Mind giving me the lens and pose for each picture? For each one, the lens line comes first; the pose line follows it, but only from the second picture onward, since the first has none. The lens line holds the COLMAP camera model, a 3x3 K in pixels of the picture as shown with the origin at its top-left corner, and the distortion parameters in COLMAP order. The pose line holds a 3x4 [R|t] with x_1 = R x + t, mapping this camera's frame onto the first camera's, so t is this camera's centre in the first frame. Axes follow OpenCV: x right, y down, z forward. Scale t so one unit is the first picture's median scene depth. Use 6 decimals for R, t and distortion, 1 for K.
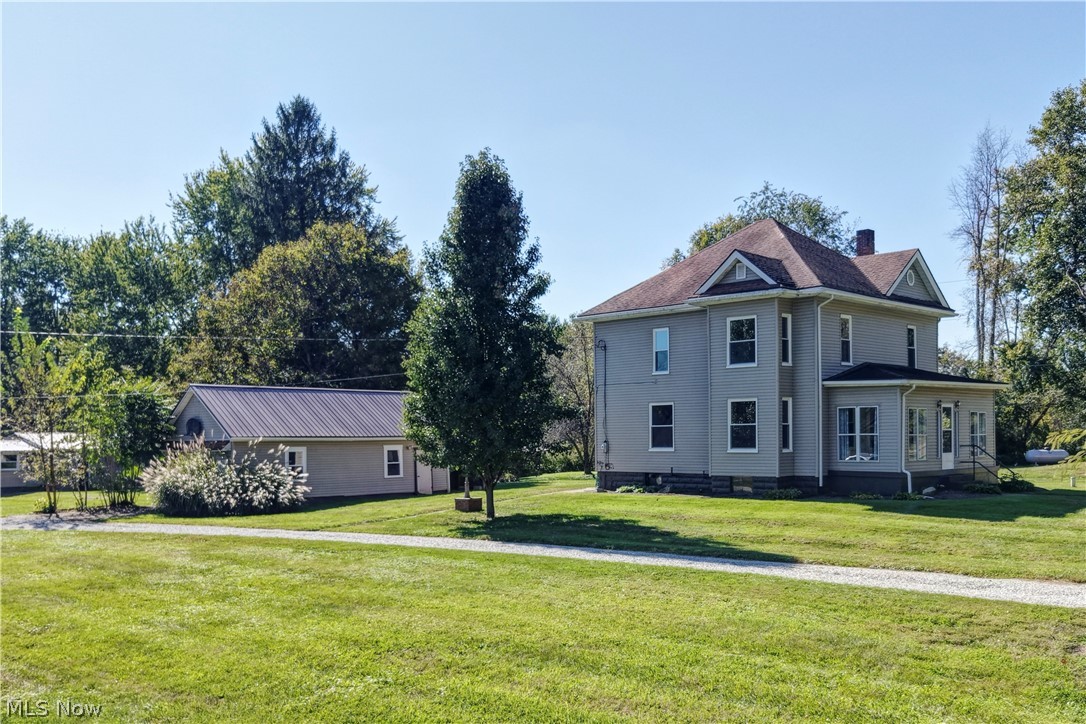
lens RADIAL K [[879.2, 0, 567.4], [0, 879.2, 390.9], [0, 0, 1]] dist [0.043945, -0.002275]
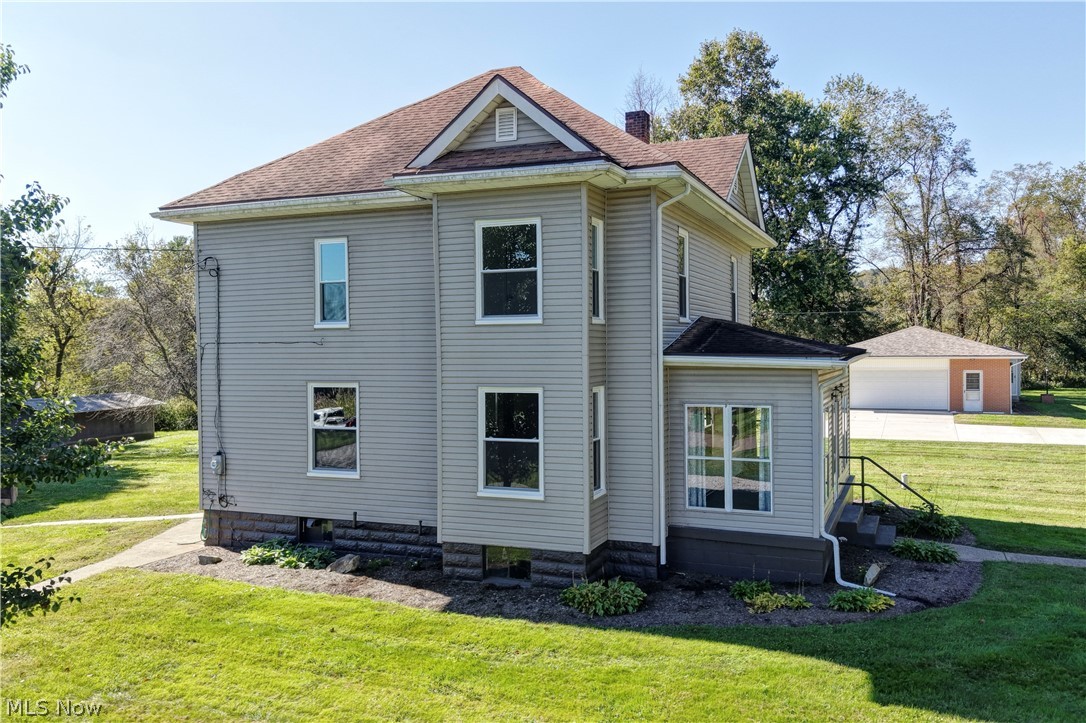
lens RADIAL K [[879.2, 0, 567.4], [0, 879.2, 390.4], [0, 0, 1]] dist [0.043945, -0.002275]
pose [[0.924305, -0.008645, 0.381556, 0.040265], [-0.019758, 0.997319, 0.070459, -0.024229], [-0.381142, -0.072664, 0.921657, 0.521302]]
